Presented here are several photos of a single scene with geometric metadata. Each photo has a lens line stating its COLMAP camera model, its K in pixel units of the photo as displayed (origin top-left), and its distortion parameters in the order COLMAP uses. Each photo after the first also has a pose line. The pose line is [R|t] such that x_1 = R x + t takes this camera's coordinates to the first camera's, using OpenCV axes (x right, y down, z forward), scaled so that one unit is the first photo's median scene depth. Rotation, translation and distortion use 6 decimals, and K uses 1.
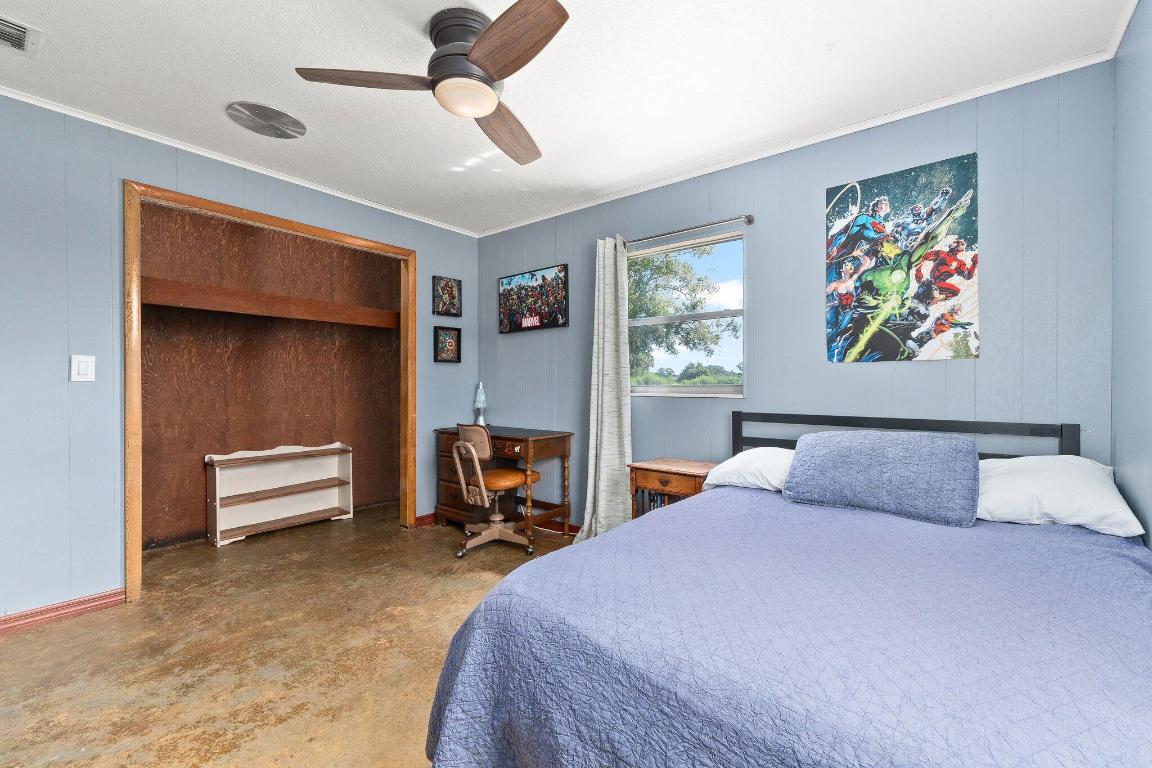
lens RADIAL K [[477.0, 0, 576.0], [0, 477.0, 384.0], [0, 0, 1]] dist [-0.000819, -0.000029]
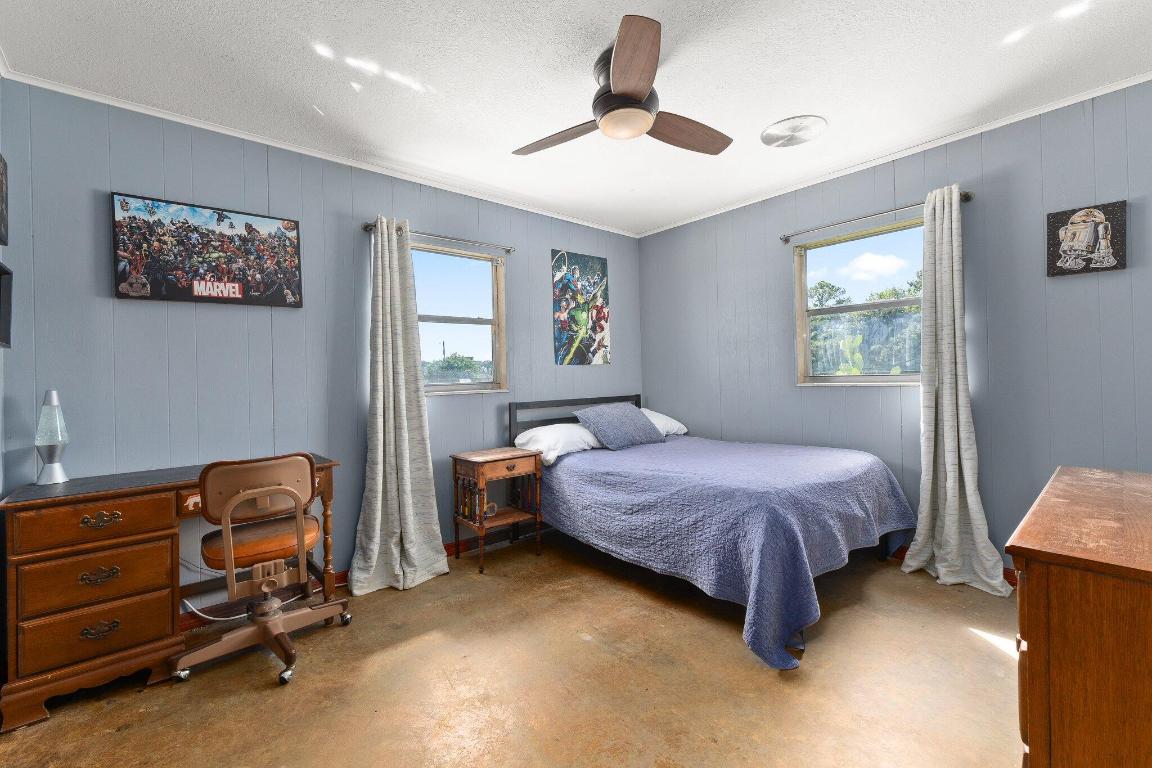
lens RADIAL K [[490.5, 0, 578.3], [0, 490.5, 371.7], [0, 0, 1]] dist [-0.000013, 0.000163]
pose [[0.178137, 0.006532, 0.983984, -1.009301], [0.030125, 0.999473, -0.012088, -0.002673], [-0.983544, 0.031795, 0.177847, 0.678380]]
